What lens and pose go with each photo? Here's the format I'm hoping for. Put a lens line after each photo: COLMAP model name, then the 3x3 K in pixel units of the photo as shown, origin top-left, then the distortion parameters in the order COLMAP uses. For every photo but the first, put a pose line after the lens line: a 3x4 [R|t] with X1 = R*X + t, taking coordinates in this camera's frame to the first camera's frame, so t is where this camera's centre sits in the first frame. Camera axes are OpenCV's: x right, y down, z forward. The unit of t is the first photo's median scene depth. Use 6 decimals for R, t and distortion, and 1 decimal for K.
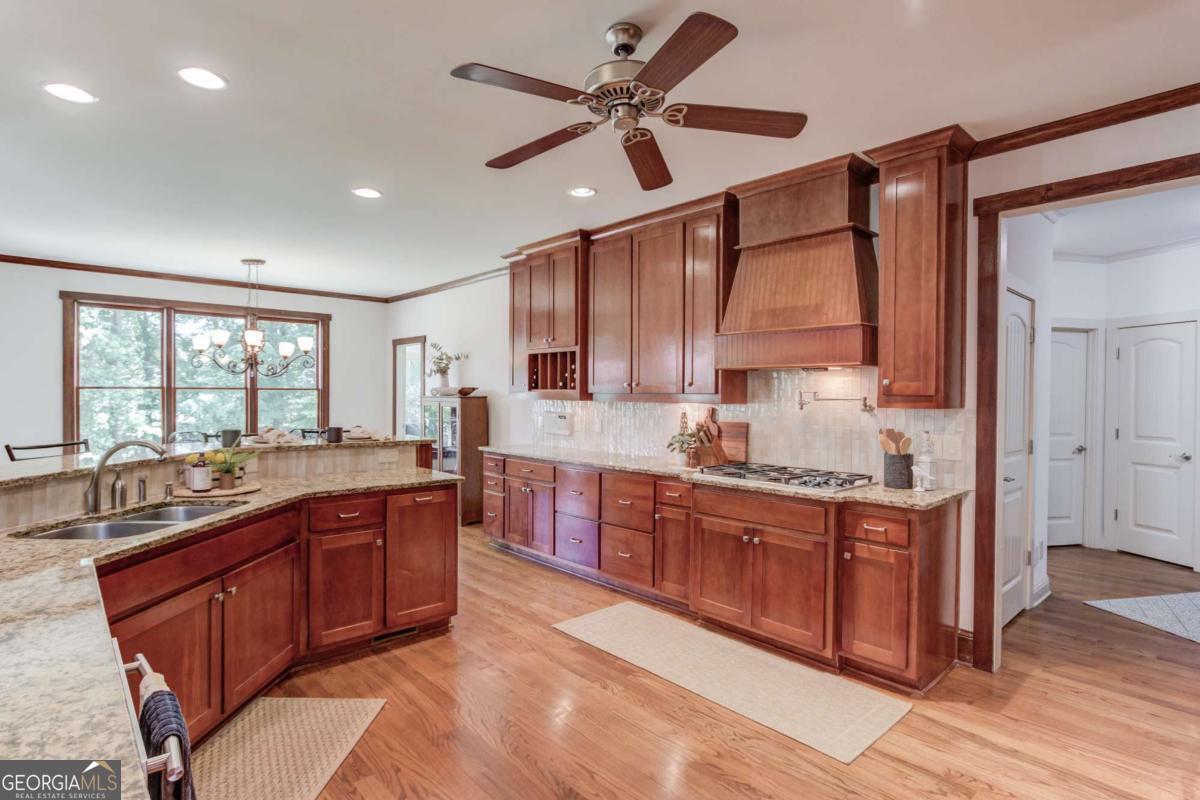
lens RADIAL K [[577.6, 0, 609.3], [0, 577.6, 400.1], [0, 0, 1]] dist [0.020303, -0.000033]
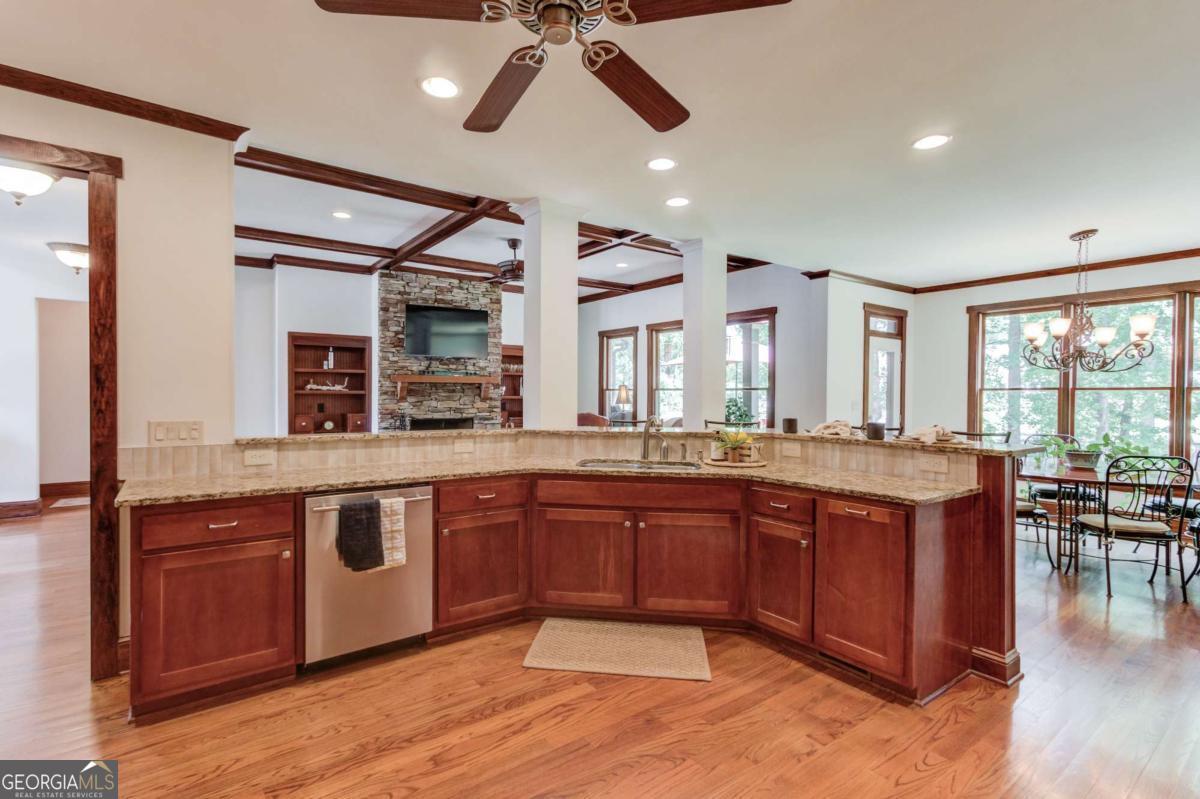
lens RADIAL K [[577.6, 0, 603.3], [0, 577.6, 395.6], [0, 0, 1]] dist [0.020303, -0.000033]
pose [[-0.096824, -0.007444, -0.995274, 0.525499], [-0.017025, 0.999838, -0.005822, 0.018167], [0.995156, 0.016381, -0.096935, 0.721054]]
